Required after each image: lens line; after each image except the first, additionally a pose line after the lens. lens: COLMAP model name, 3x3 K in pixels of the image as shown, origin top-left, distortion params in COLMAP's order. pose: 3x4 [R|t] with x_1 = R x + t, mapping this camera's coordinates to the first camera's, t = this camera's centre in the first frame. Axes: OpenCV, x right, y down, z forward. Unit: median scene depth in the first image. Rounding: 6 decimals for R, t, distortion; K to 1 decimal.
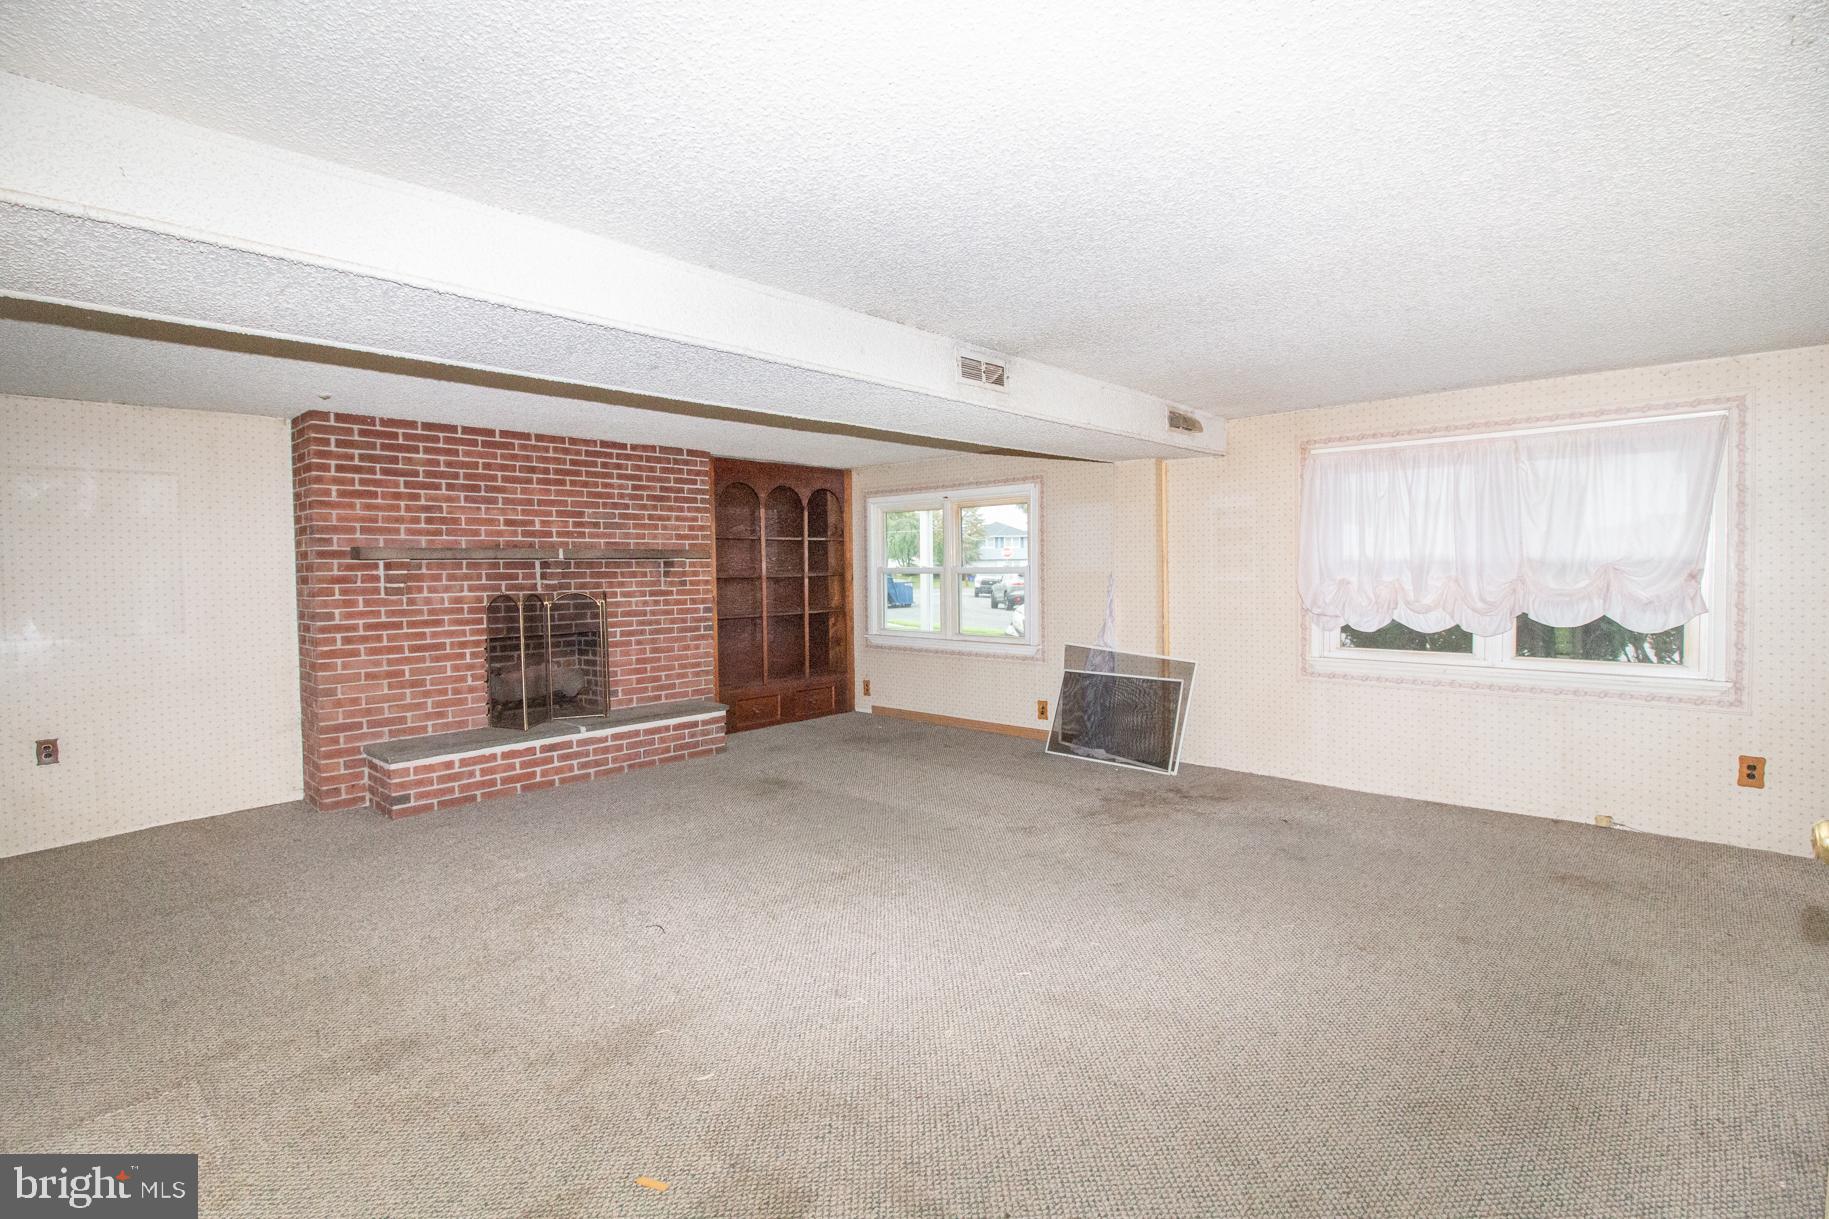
lens RADIAL K [[863.6, 0, 910.9], [0, 863.6, 594.3], [0, 0, 1]] dist [-0.001664, -0.013646]
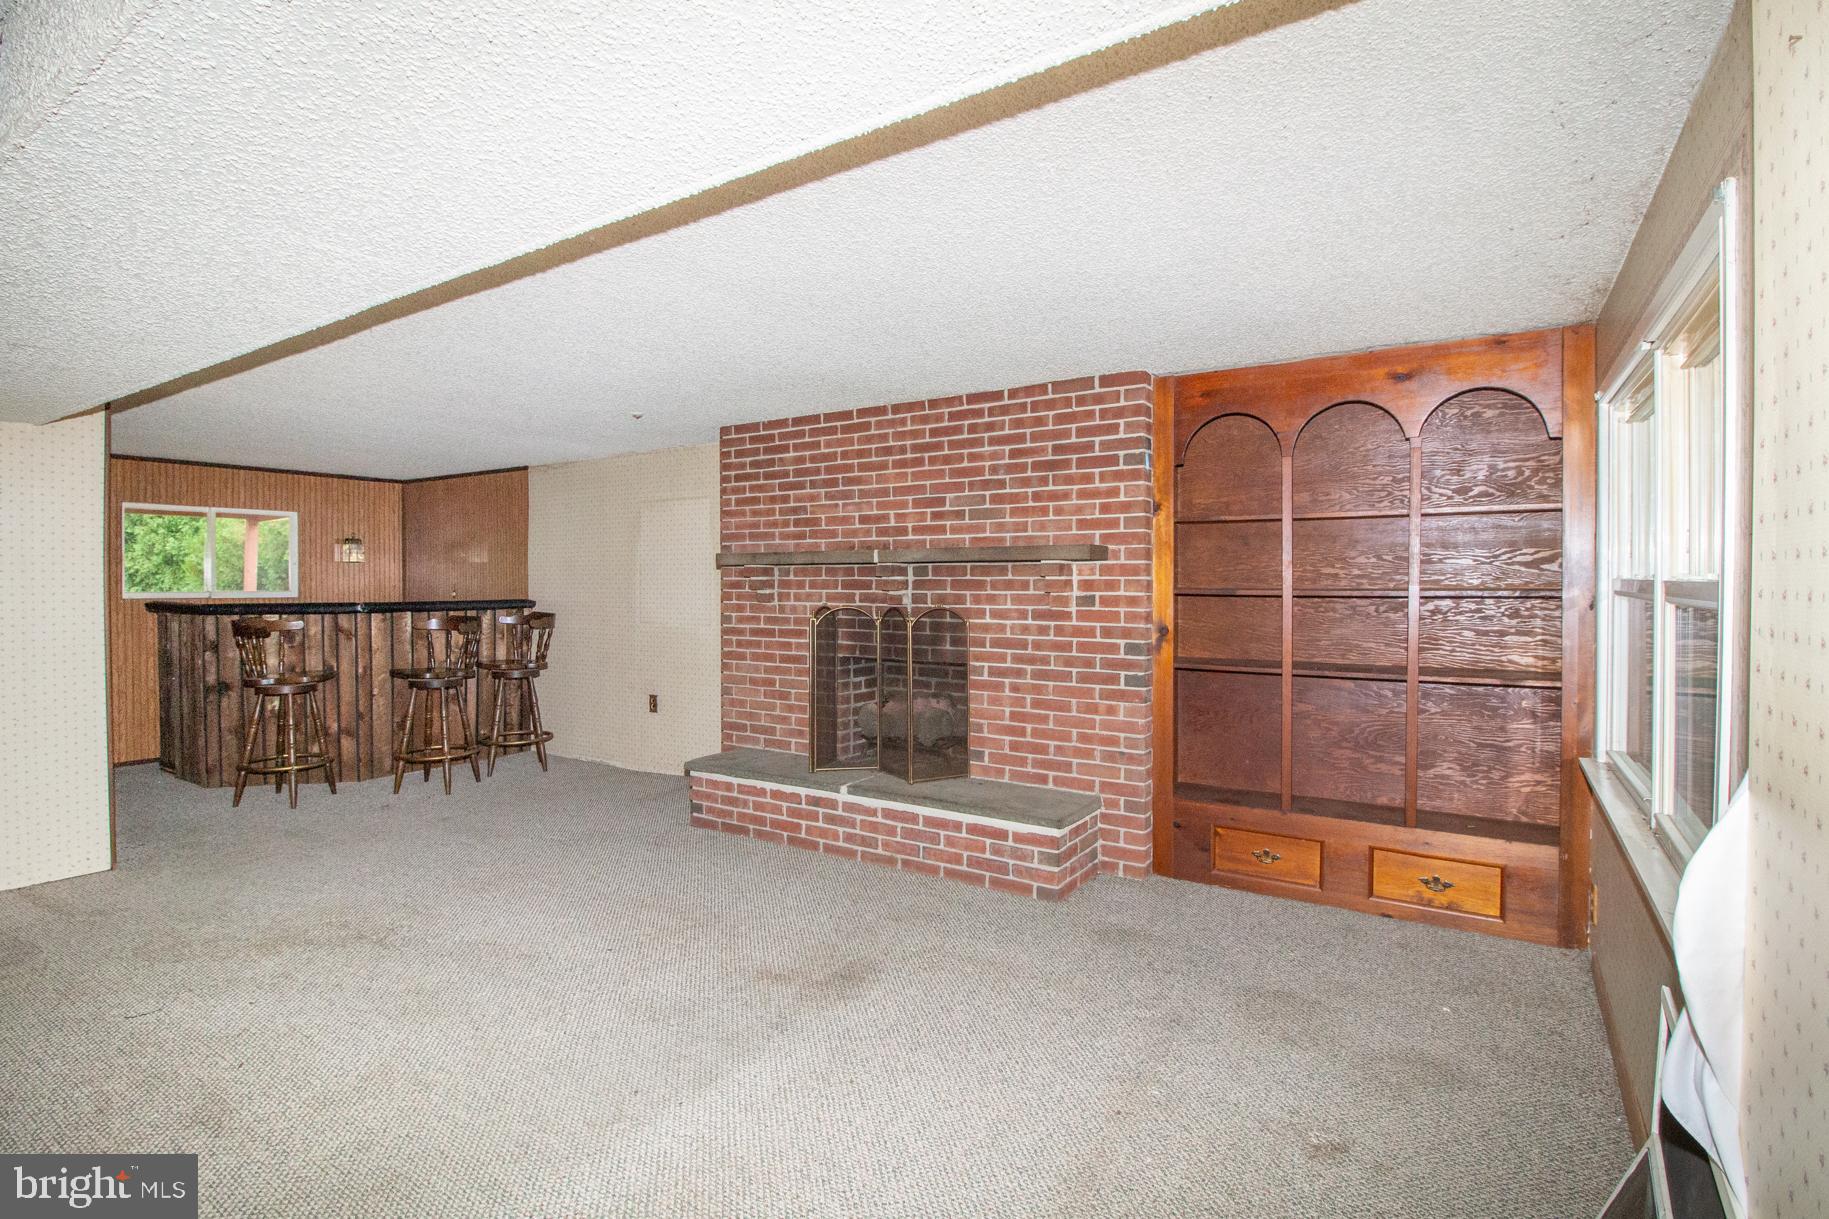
lens RADIAL K [[863.6, 0, 910.9], [0, 863.6, 594.3], [0, 0, 1]] dist [-0.001664, -0.013646]
pose [[0.180100, 0.028700, -0.983230, 0.327424], [-0.031241, 0.999237, 0.023445, -0.029654], [0.983152, 0.026494, 0.180859, 0.821671]]
